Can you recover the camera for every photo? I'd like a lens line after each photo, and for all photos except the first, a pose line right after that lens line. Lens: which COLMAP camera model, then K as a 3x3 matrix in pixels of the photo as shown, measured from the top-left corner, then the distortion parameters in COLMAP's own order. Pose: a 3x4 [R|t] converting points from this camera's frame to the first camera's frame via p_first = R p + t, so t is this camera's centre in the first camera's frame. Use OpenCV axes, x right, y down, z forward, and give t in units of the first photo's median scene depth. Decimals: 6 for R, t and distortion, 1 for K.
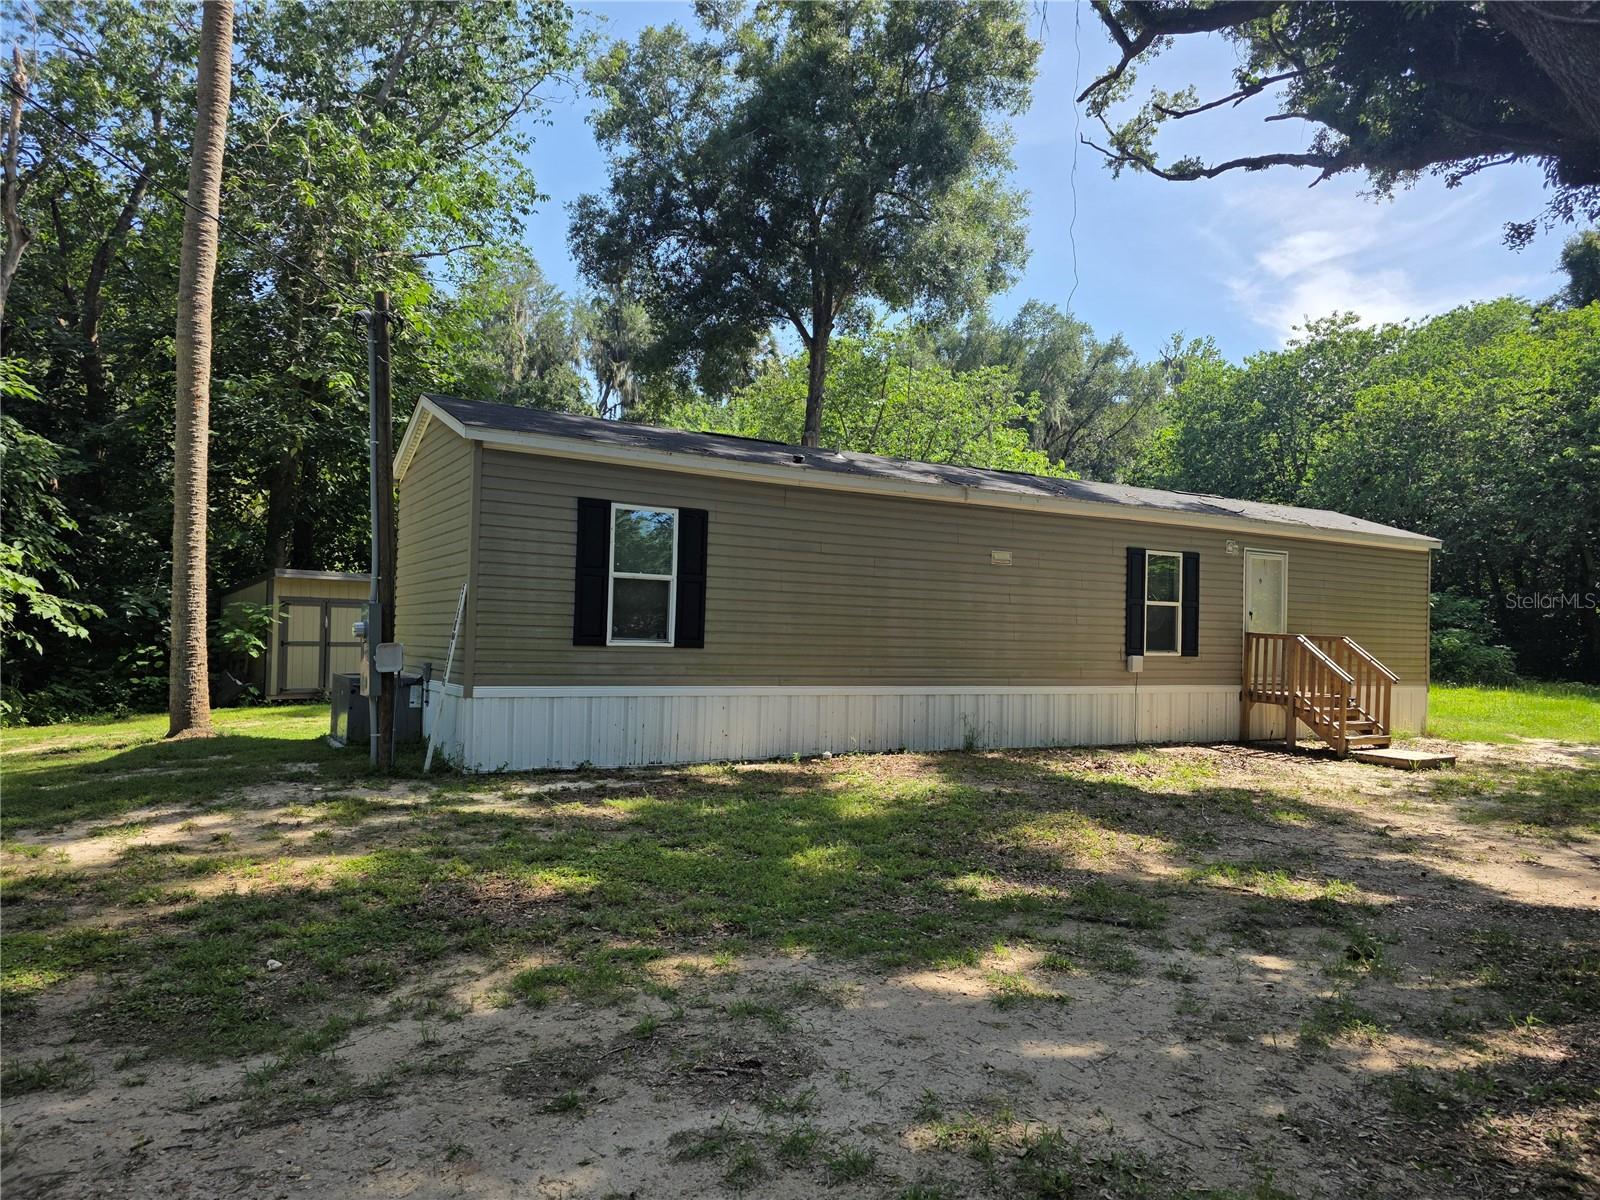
lens RADIAL K [[1109.2, 0, 837.0], [0, 1109.2, 600.2], [0, 0, 1]] dist [0.104841, -0.110543]
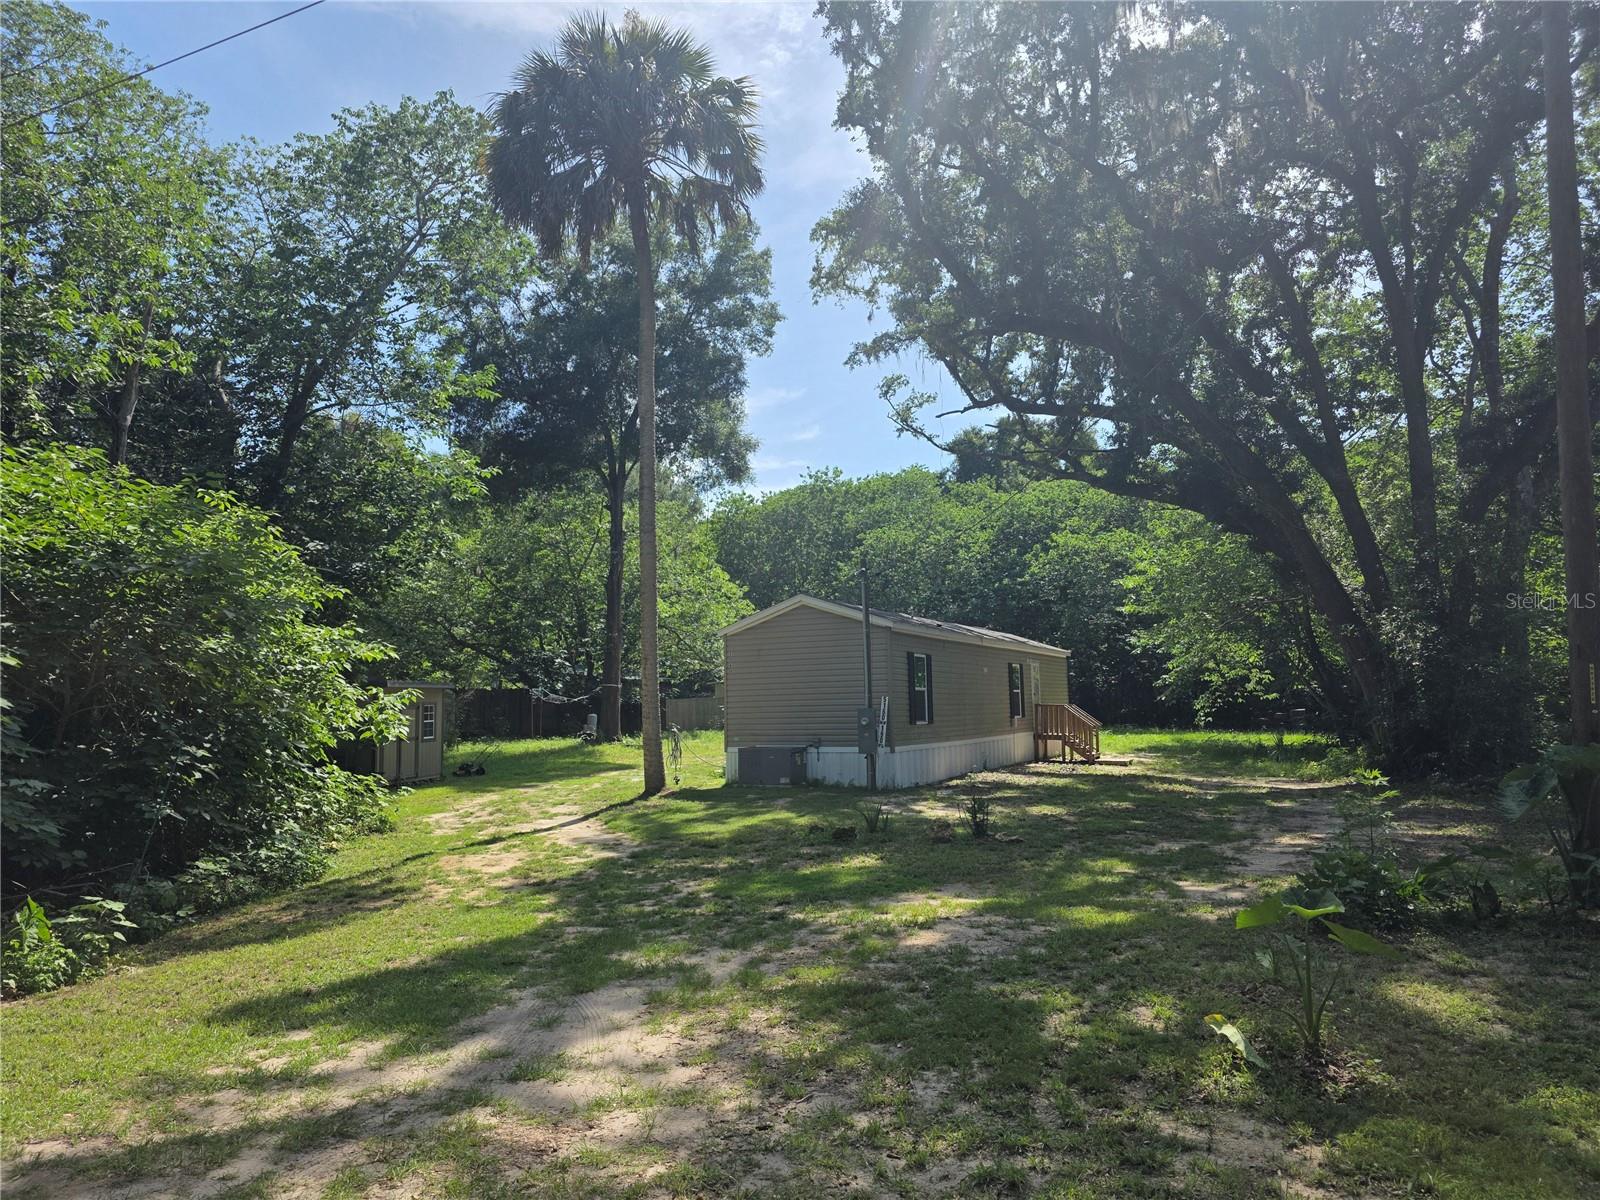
lens RADIAL K [[1063.1, 0, 804.8], [0, 1063.1, 629.7], [0, 0, 1]] dist [0.100441, -0.002874]
pose [[0.853685, -0.001022, 0.520788, -0.753687], [0.016534, 0.999547, -0.025143, -0.048471], [-0.520527, 0.030075, 0.853315, -0.311122]]
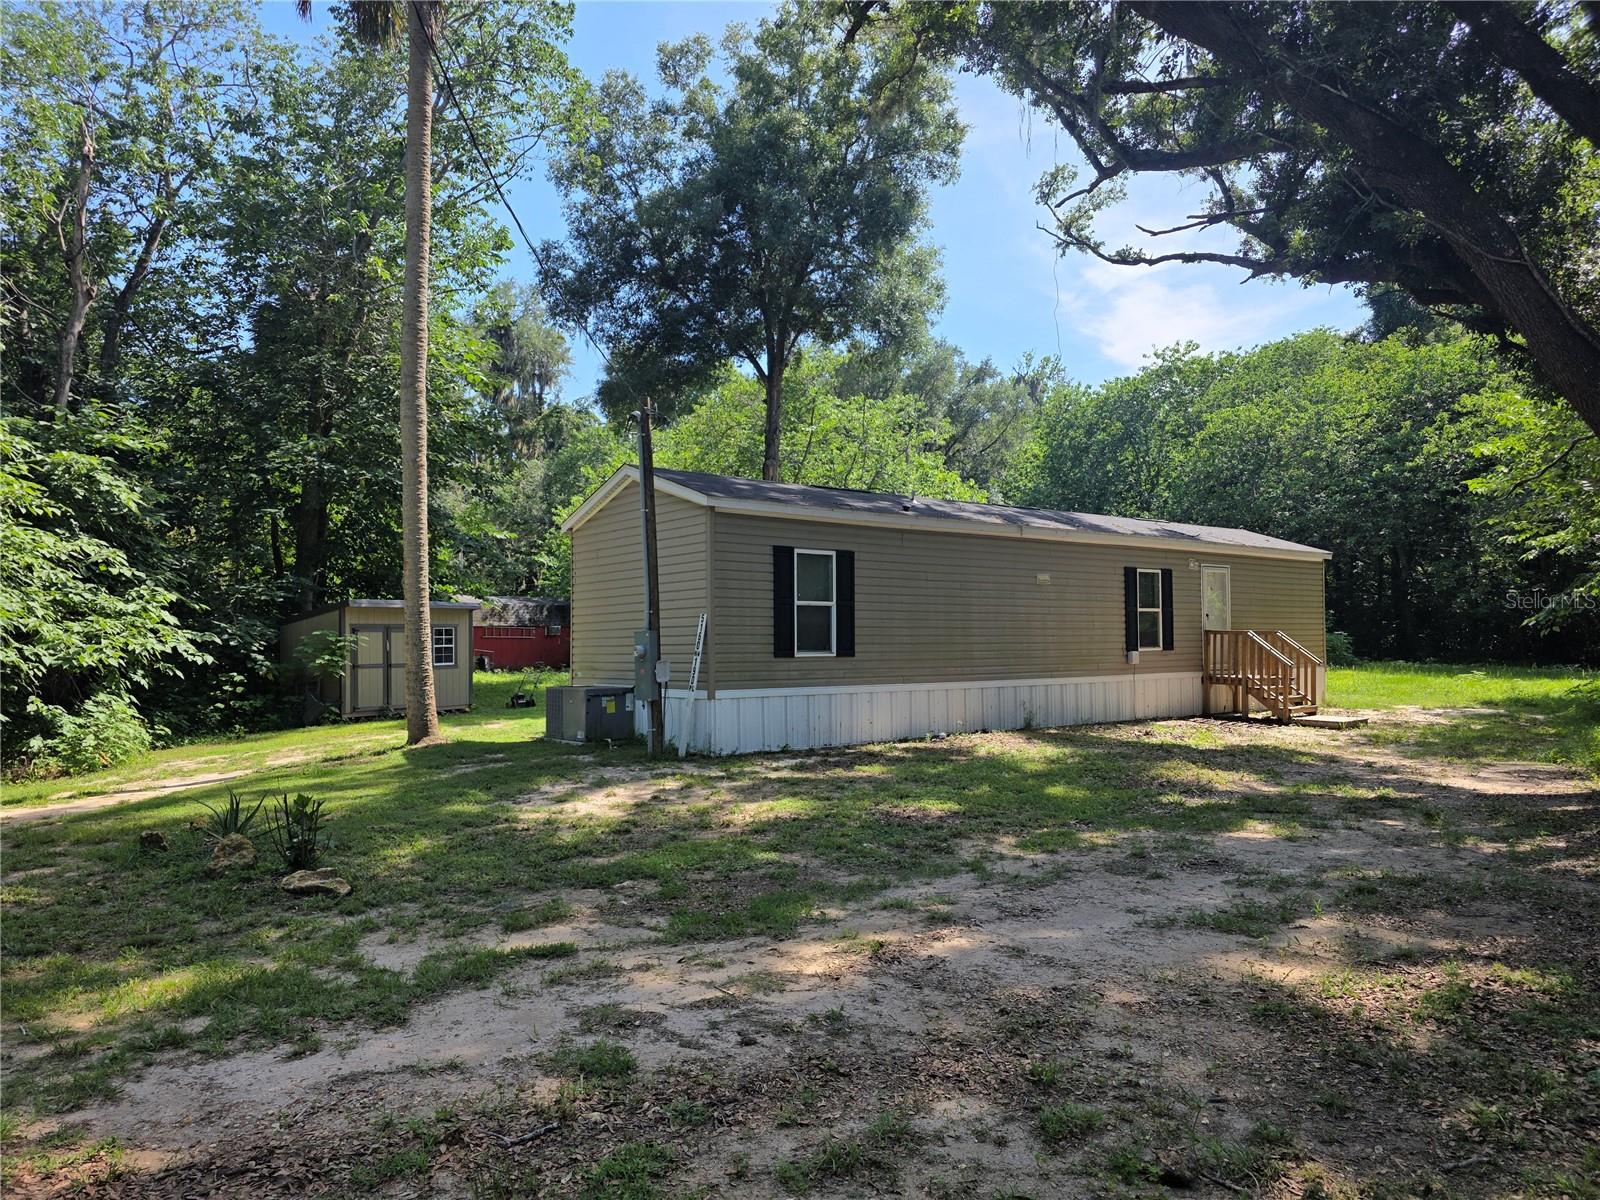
lens RADIAL K [[1109.2, 0, 837.0], [0, 1109.2, 600.2], [0, 0, 1]] dist [0.104841, -0.110543]
pose [[0.989085, -0.027585, 0.144739, -0.186317], [0.028037, 0.999606, -0.001082, -0.012483], [-0.144652, 0.005128, 0.989469, -0.162213]]
